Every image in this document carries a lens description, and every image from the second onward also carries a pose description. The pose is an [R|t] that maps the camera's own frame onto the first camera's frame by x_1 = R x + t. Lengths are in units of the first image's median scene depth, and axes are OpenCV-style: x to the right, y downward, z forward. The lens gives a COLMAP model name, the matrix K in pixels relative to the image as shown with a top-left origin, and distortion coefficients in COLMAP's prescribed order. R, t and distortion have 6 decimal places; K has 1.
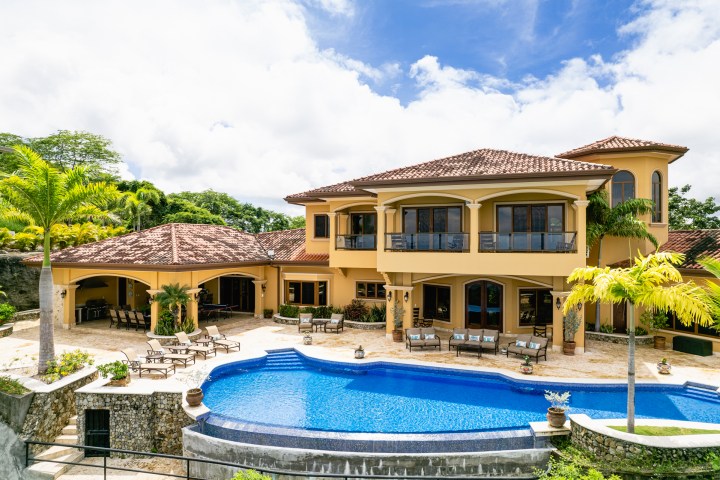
lens RADIAL K [[459.2, 0, 360.0], [0, 459.2, 240.0], [0, 0, 1]] dist [-0.070981, 0.066612]
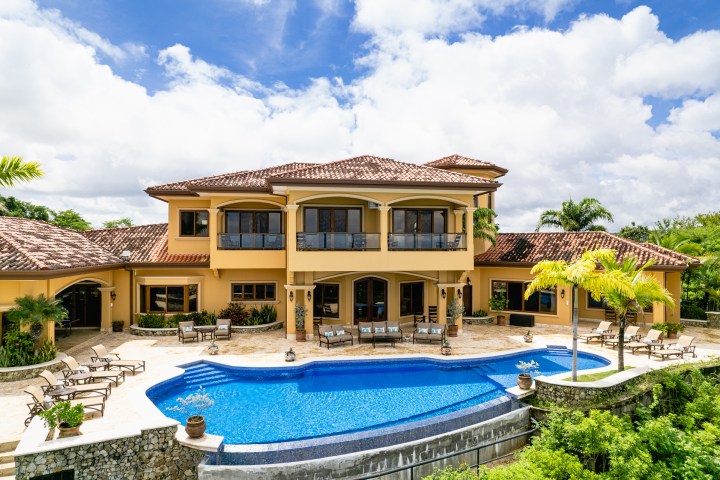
lens RADIAL K [[459.2, 0, 360.0], [0, 459.2, 240.0], [0, 0, 1]] dist [-0.070981, 0.066612]
pose [[0.859555, 0.005584, 0.511012, -0.310473], [-0.005251, 0.999984, -0.002094, 0.003195], [-0.511016, -0.000884, 0.859571, 0.079524]]
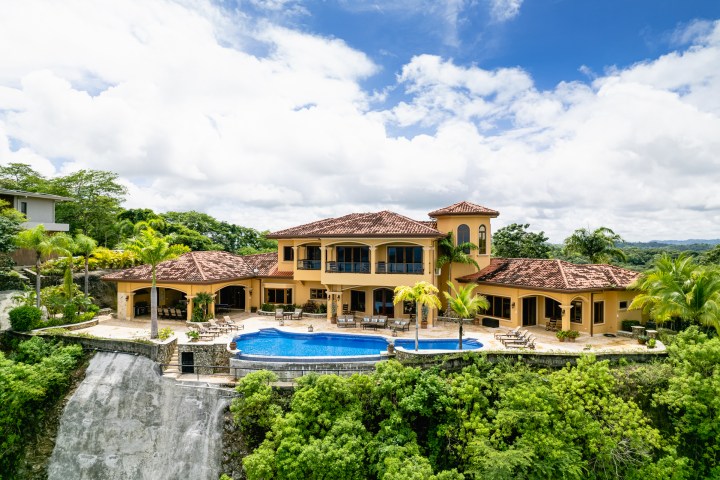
lens RADIAL K [[459.2, 0, 360.0], [0, 459.2, 240.0], [0, 0, 1]] dist [-0.070981, 0.066612]
pose [[0.996431, -0.001667, 0.084393, 0.035180], [0.001582, 0.999998, 0.001075, -0.096040], [-0.084395, -0.000938, 0.996432, -0.726678]]
